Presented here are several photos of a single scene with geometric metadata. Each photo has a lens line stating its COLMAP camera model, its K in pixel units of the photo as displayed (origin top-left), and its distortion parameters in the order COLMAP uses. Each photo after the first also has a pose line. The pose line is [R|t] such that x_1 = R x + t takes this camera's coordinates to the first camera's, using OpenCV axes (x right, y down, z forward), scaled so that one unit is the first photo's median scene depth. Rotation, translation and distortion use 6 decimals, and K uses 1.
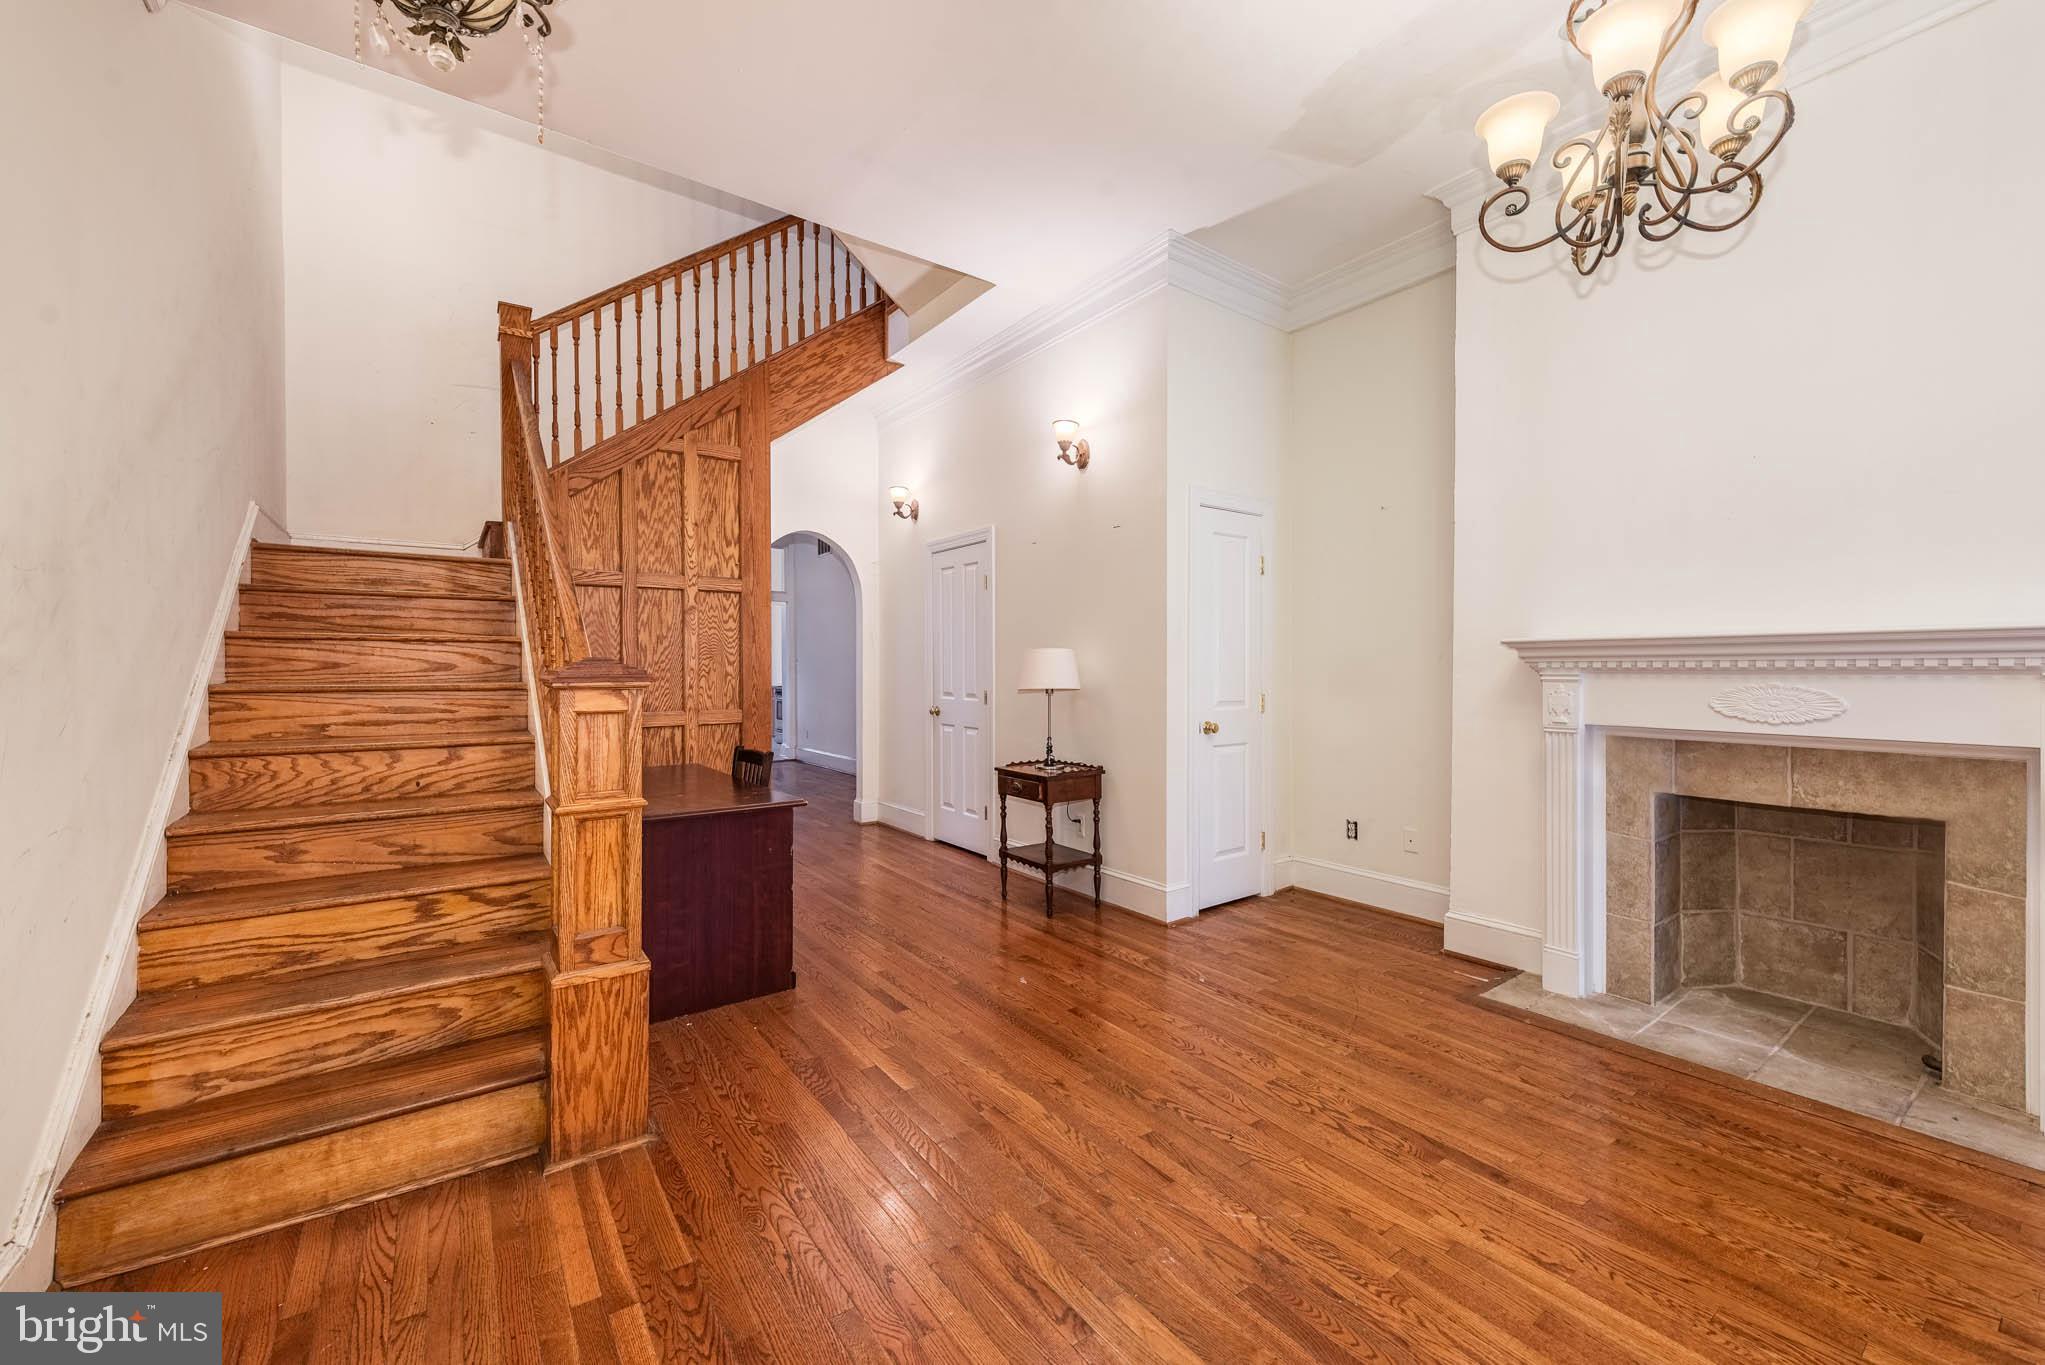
lens RADIAL K [[819.9, 0, 1049.2], [0, 819.9, 668.6], [0, 0, 1]] dist [0.012268, -0.001809]
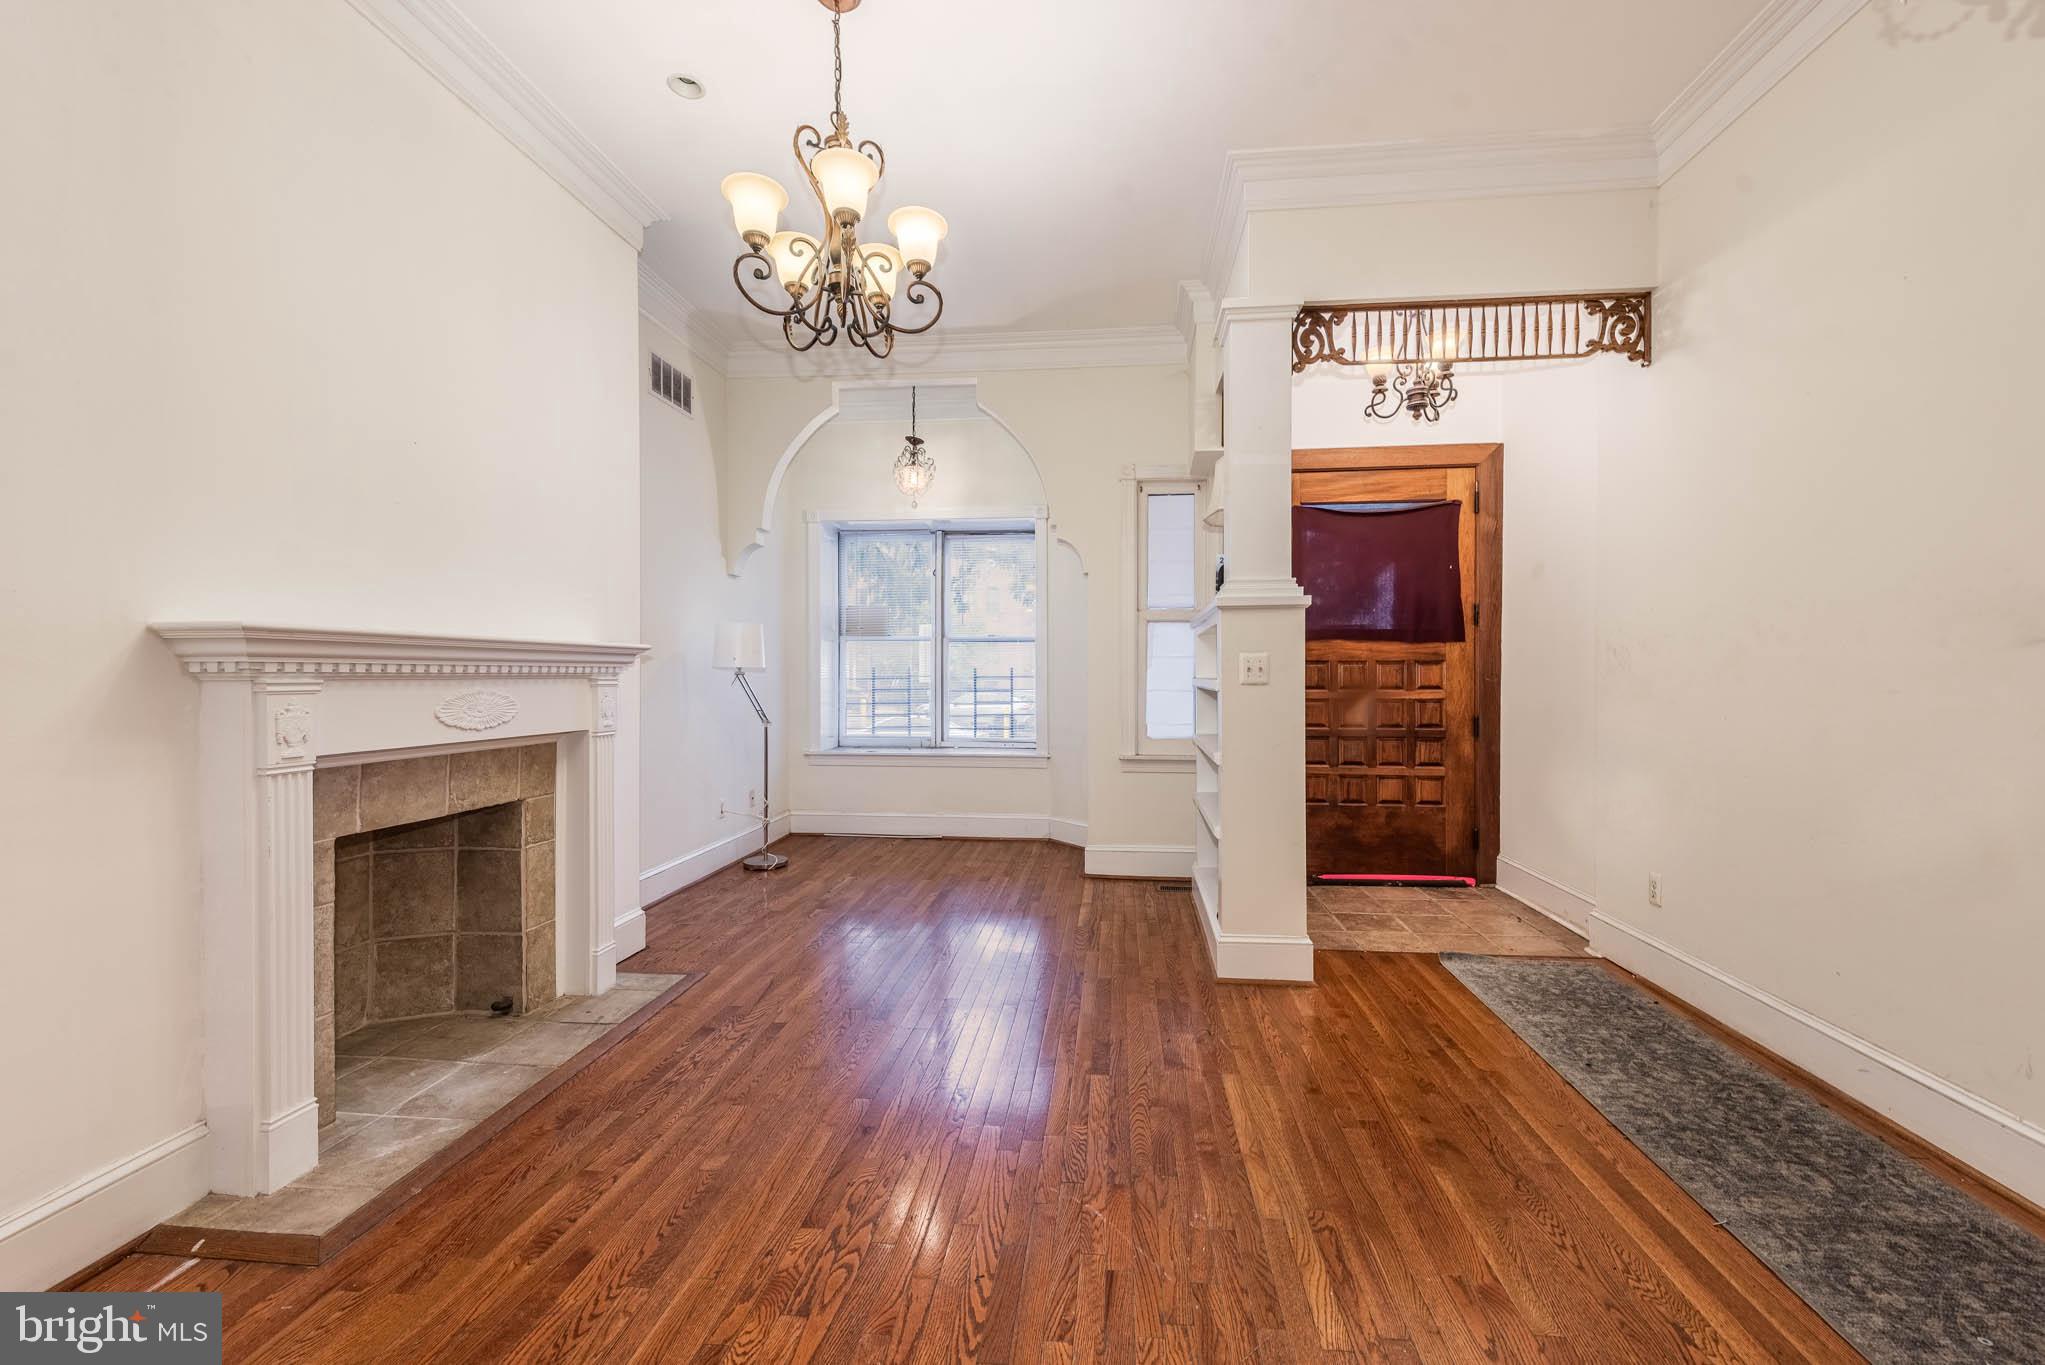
lens RADIAL K [[819.9, 0, 1029.1], [0, 819.9, 687.8], [0, 0, 1]] dist [0.012268, -0.001809]
pose [[-0.726498, -0.005438, 0.687147, -0.247315], [0.005562, 0.999889, 0.013794, 0.005681], [-0.687146, 0.013843, -0.726387, 1.110429]]
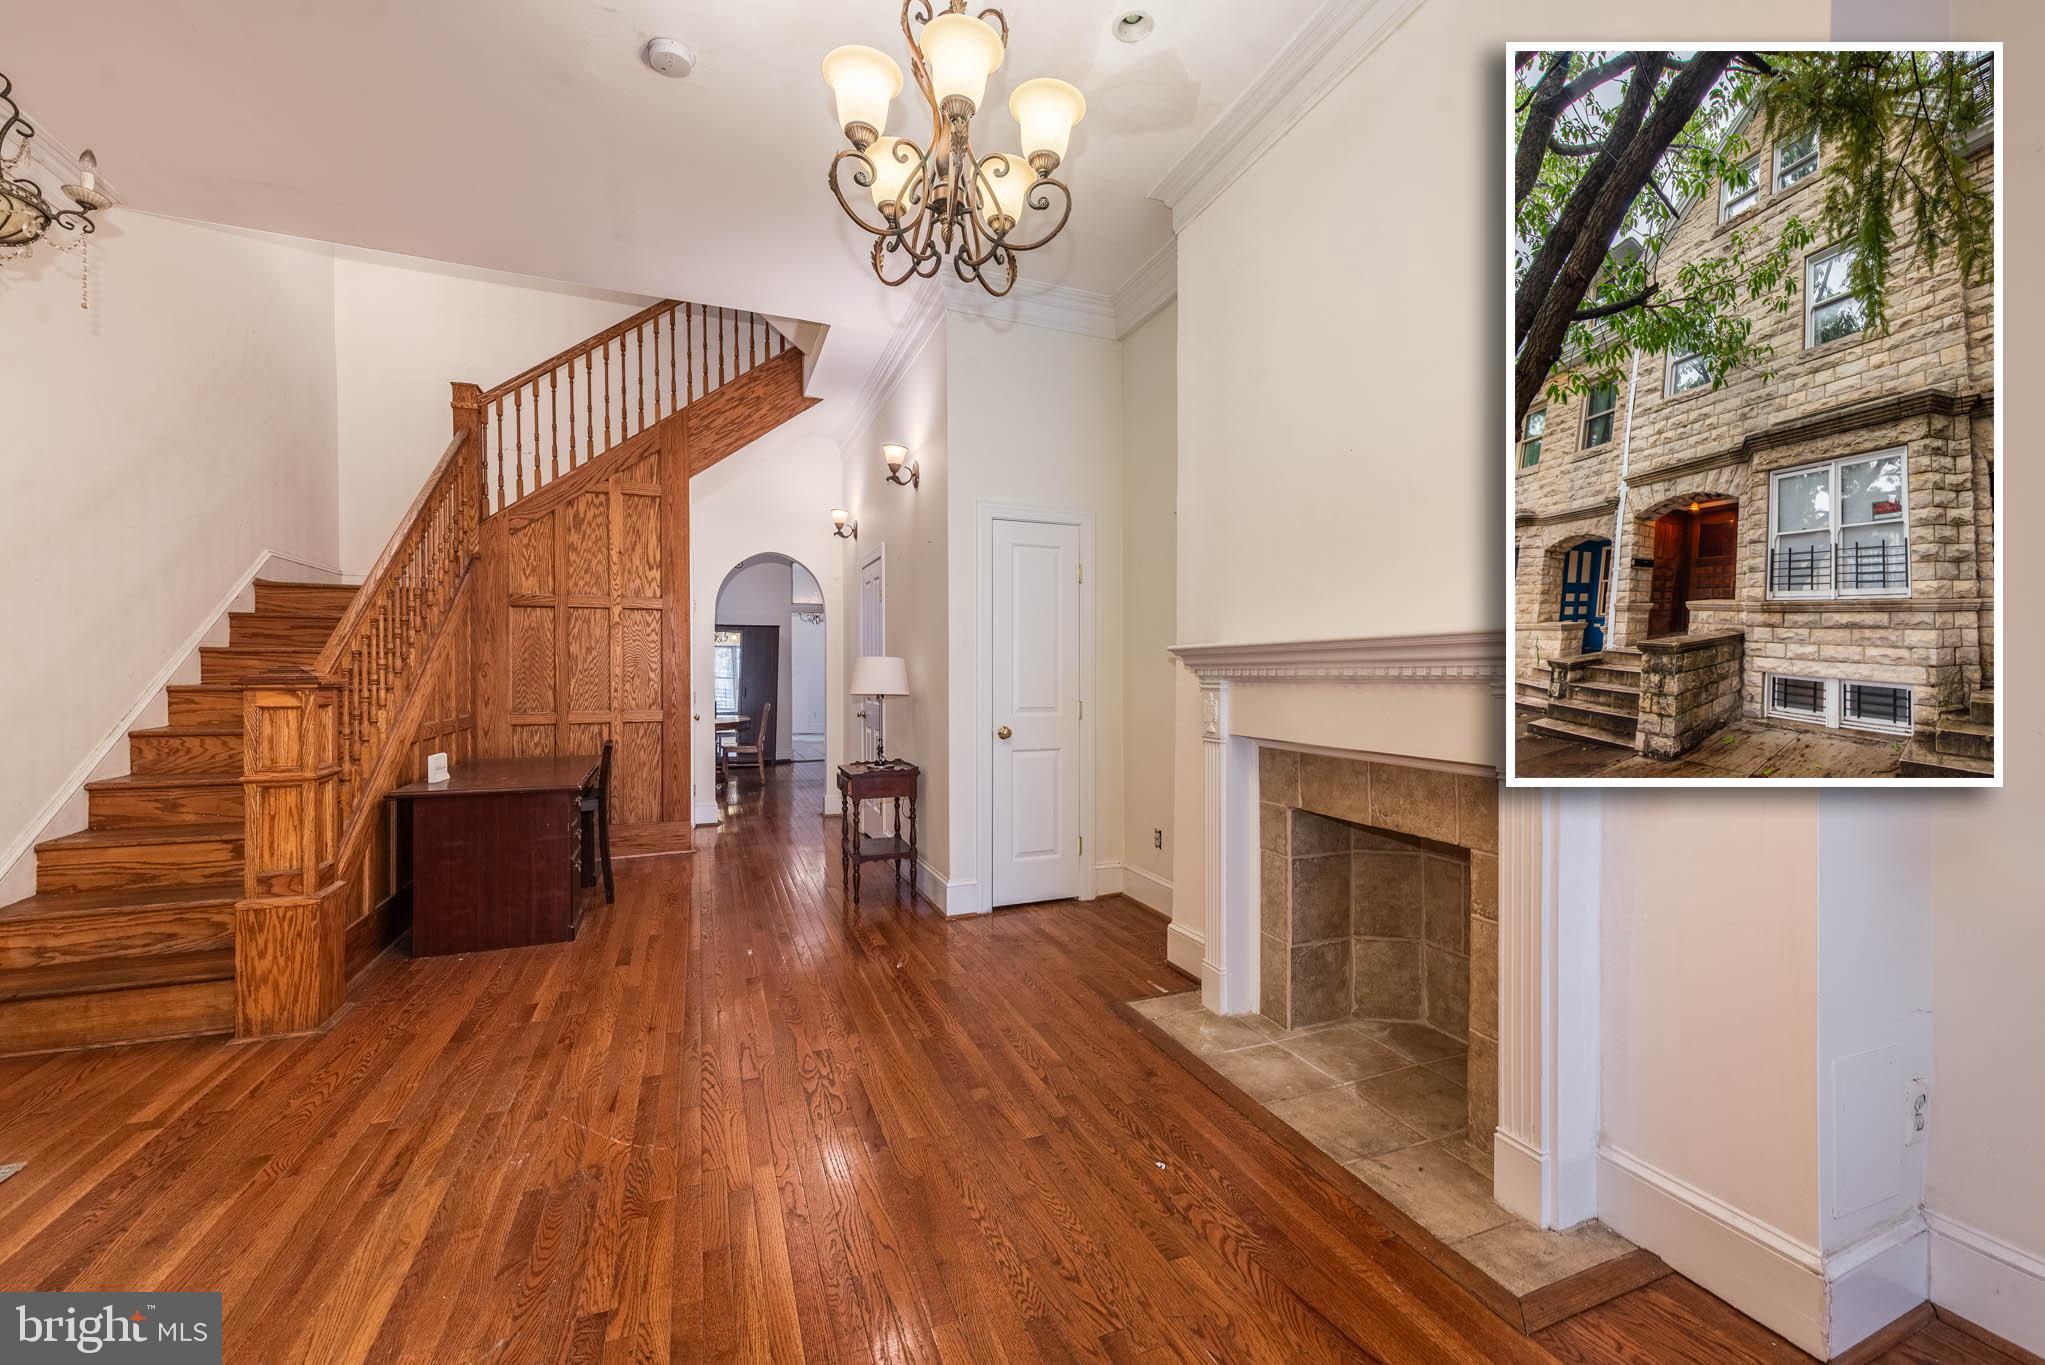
lens RADIAL K [[819.9, 0, 1037.3], [0, 819.9, 679.5], [0, 0, 1]] dist [0.012268, -0.001809]
pose [[0.967385, 0.003587, -0.253284, 0.689910], [-0.002136, 0.999980, 0.006005, -0.002102], [0.253300, -0.005268, 0.967373, 0.010216]]
